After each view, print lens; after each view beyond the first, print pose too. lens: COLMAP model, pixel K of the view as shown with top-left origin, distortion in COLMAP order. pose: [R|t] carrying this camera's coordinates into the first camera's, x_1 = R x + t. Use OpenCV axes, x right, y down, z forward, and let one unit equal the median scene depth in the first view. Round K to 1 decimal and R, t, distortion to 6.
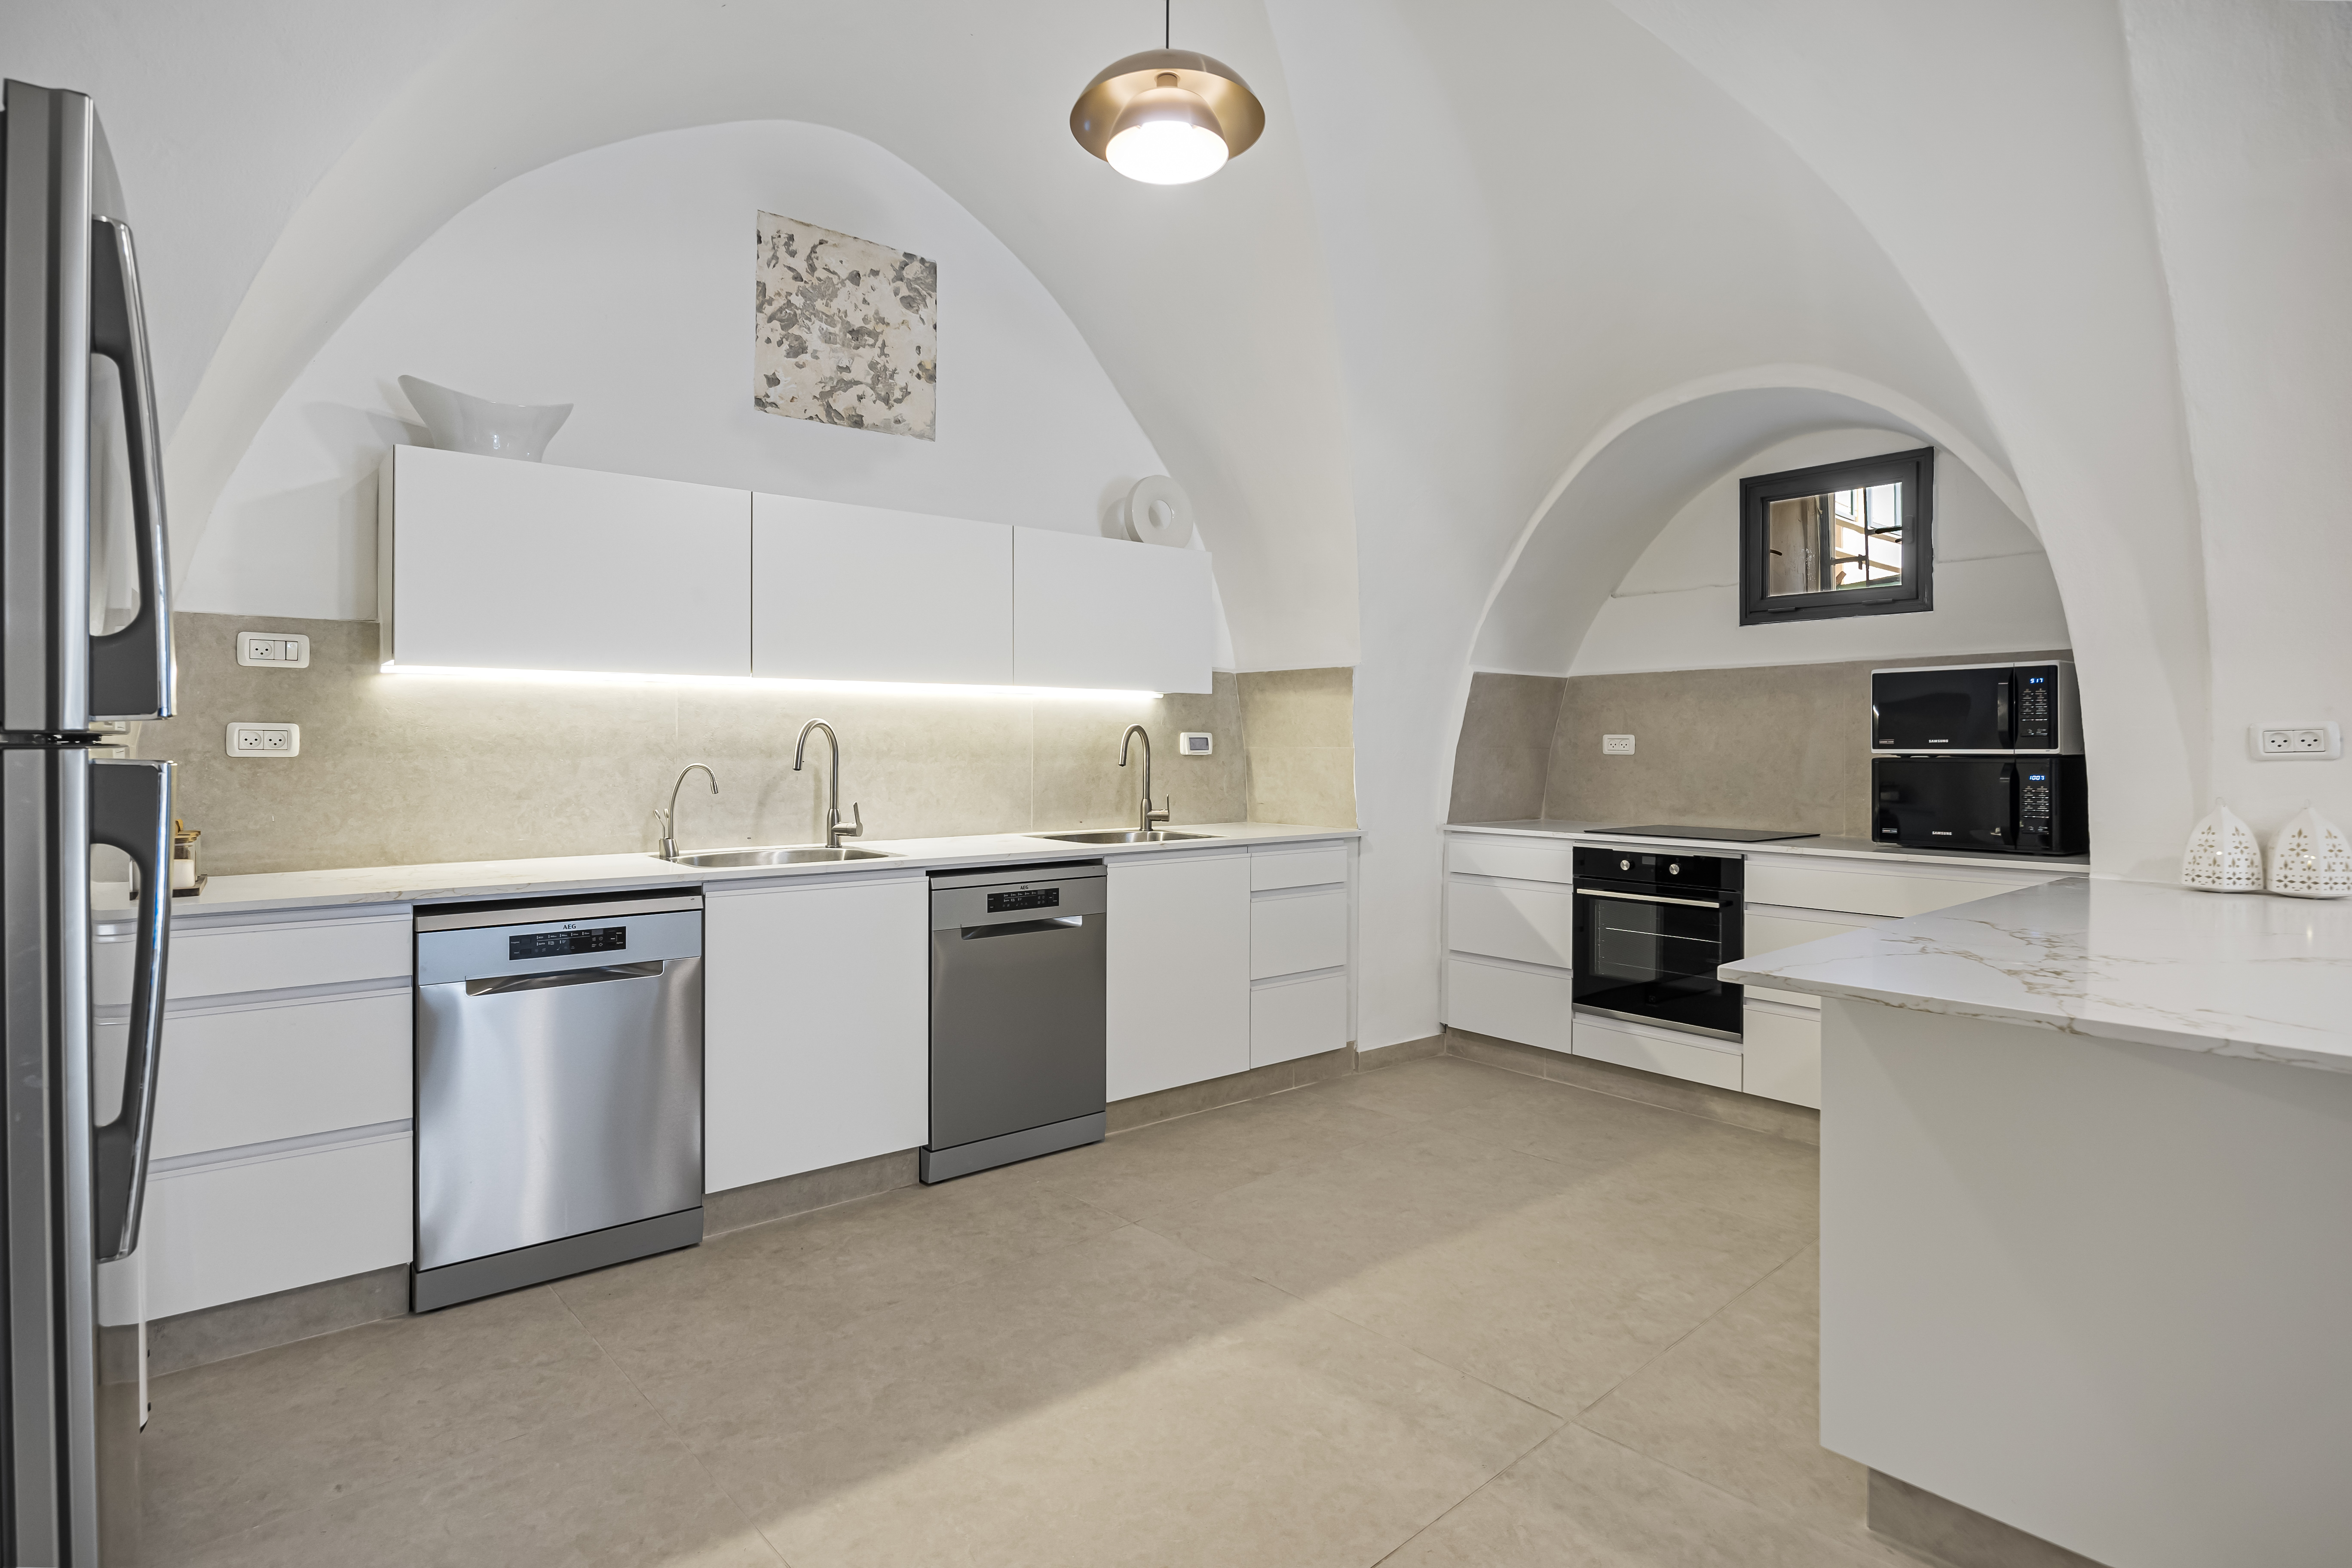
lens RADIAL K [[1196.0, 0, 1185.0], [0, 1196.0, 769.5], [0, 0, 1]] dist [-0.004140, -0.000365]
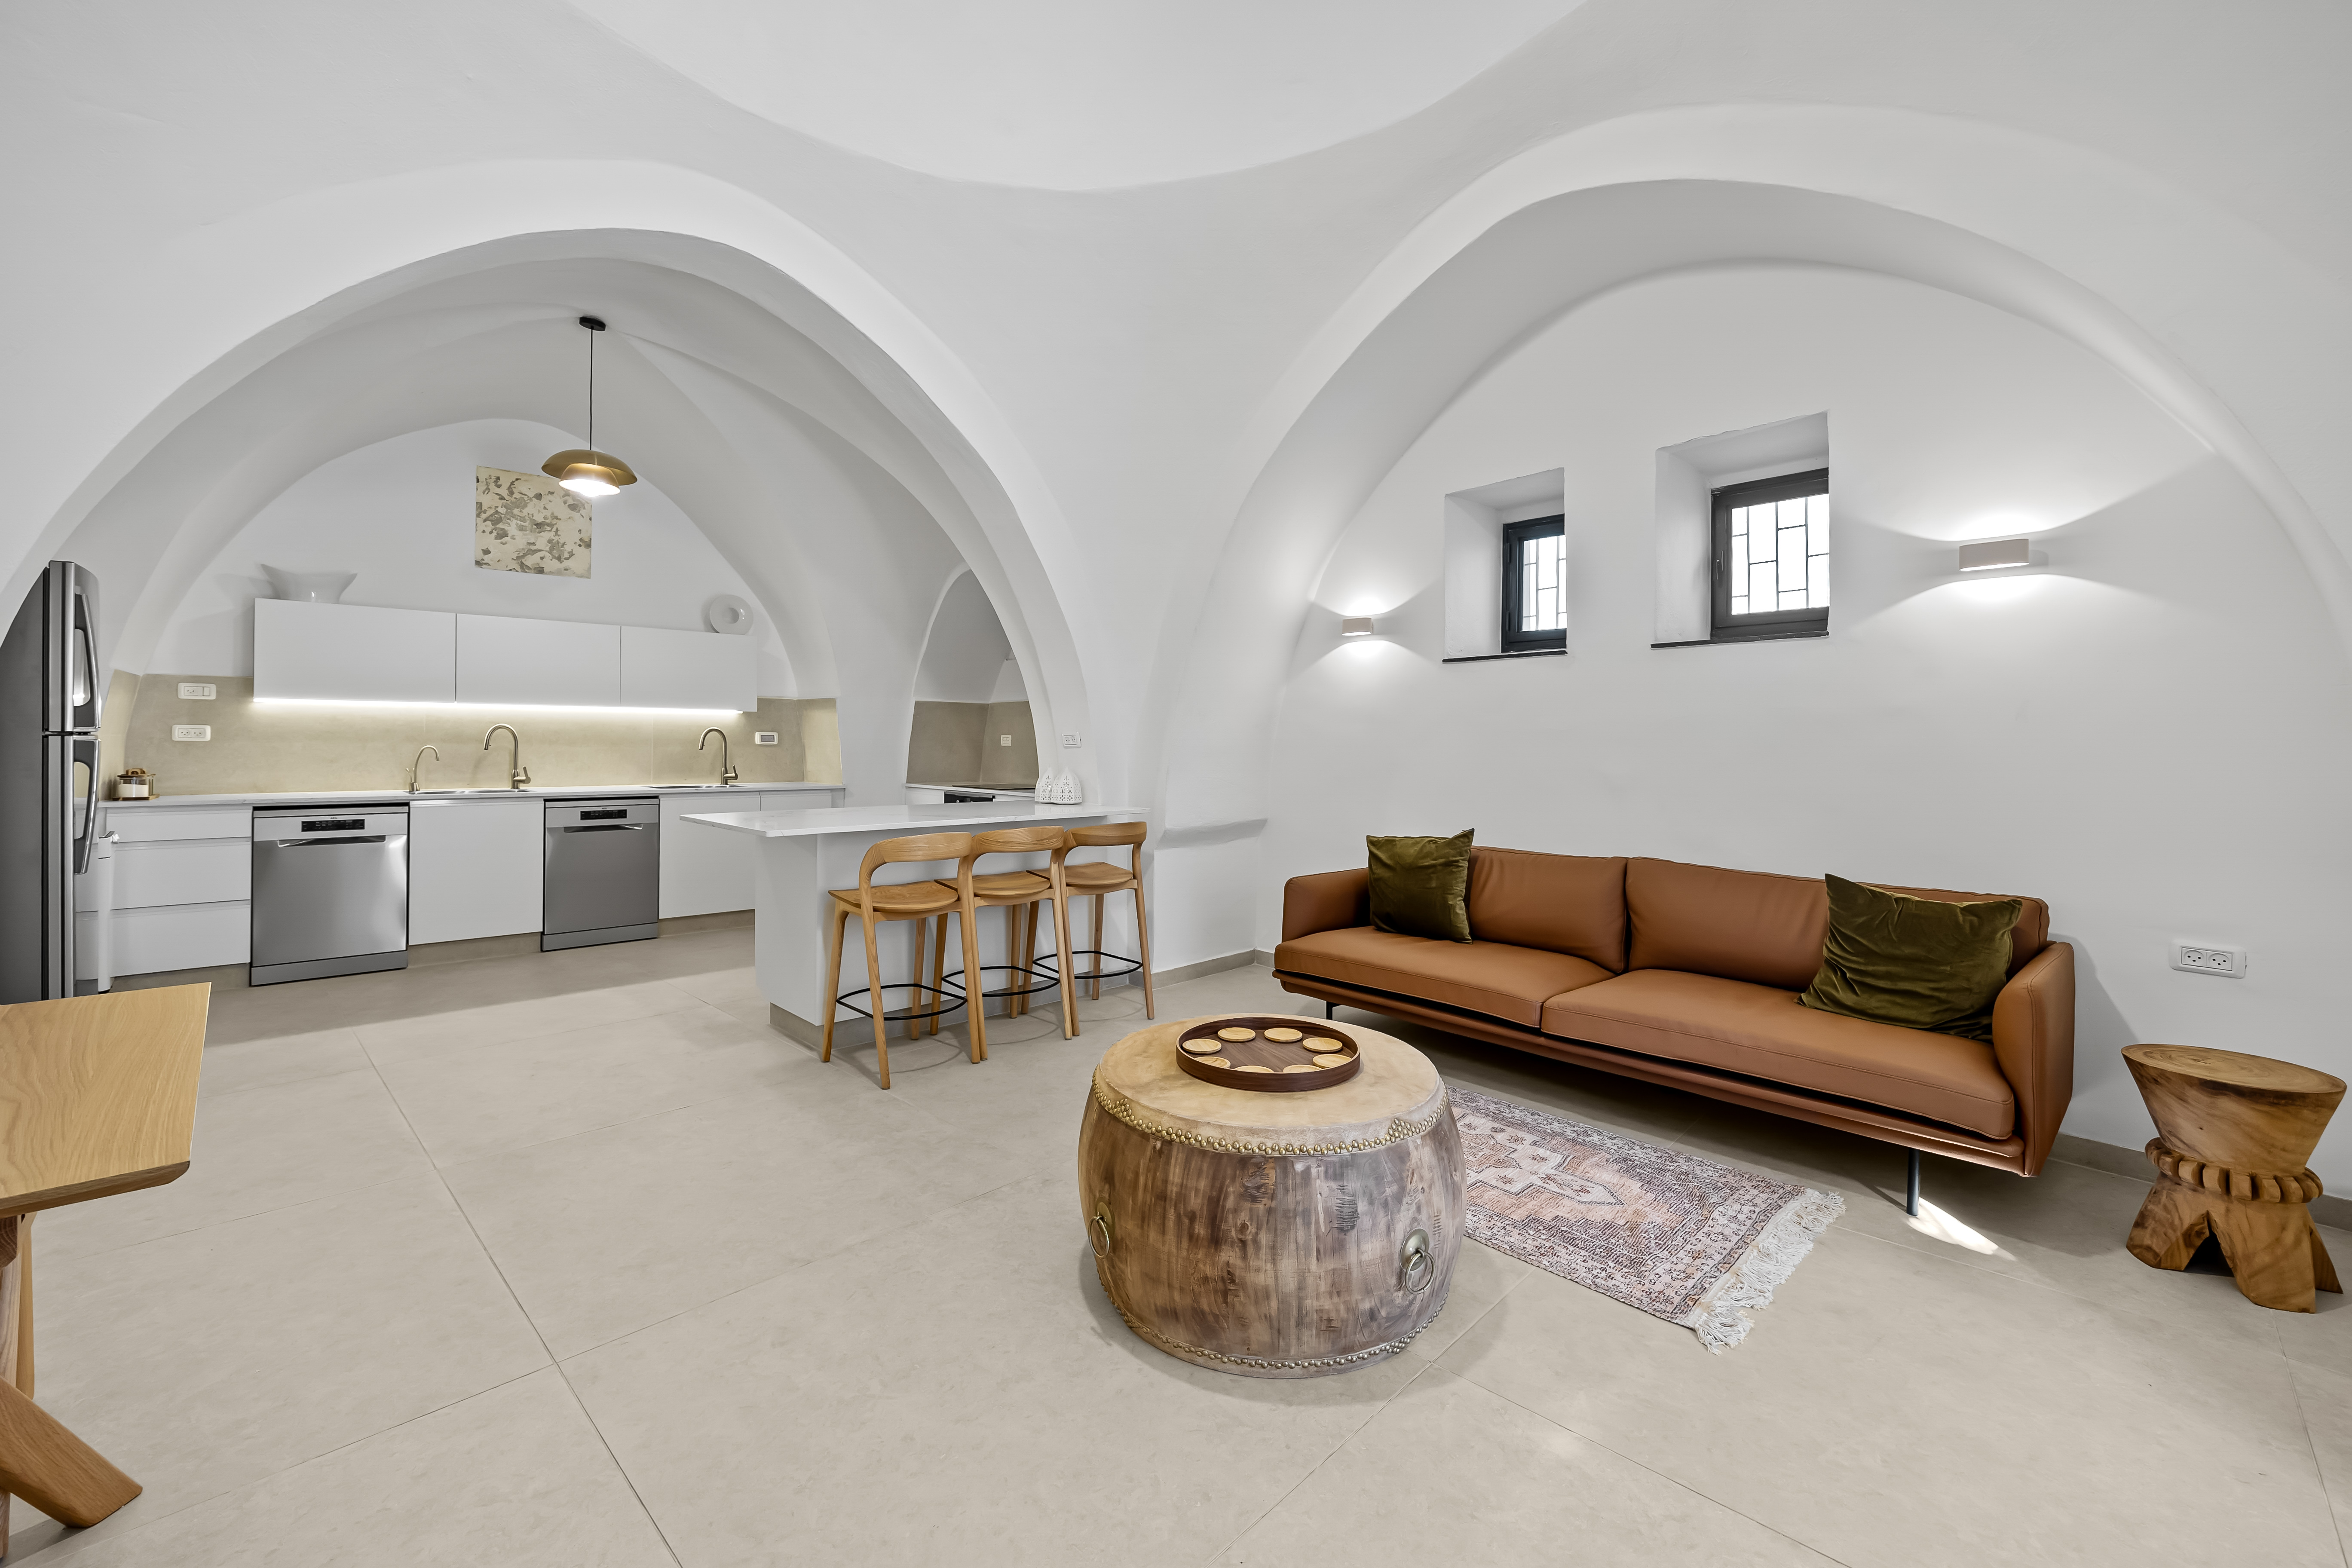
lens RADIAL K [[966.8, 0, 1166.9], [0, 966.8, 760.4], [0, 0, 1]] dist [0.001487, 0.000394]
pose [[0.998275, 0.006212, 0.058387, 0.692769], [-0.006226, 0.999981, 0.000057, 0.010759], [-0.058385, -0.000420, 0.998294, -0.665438]]
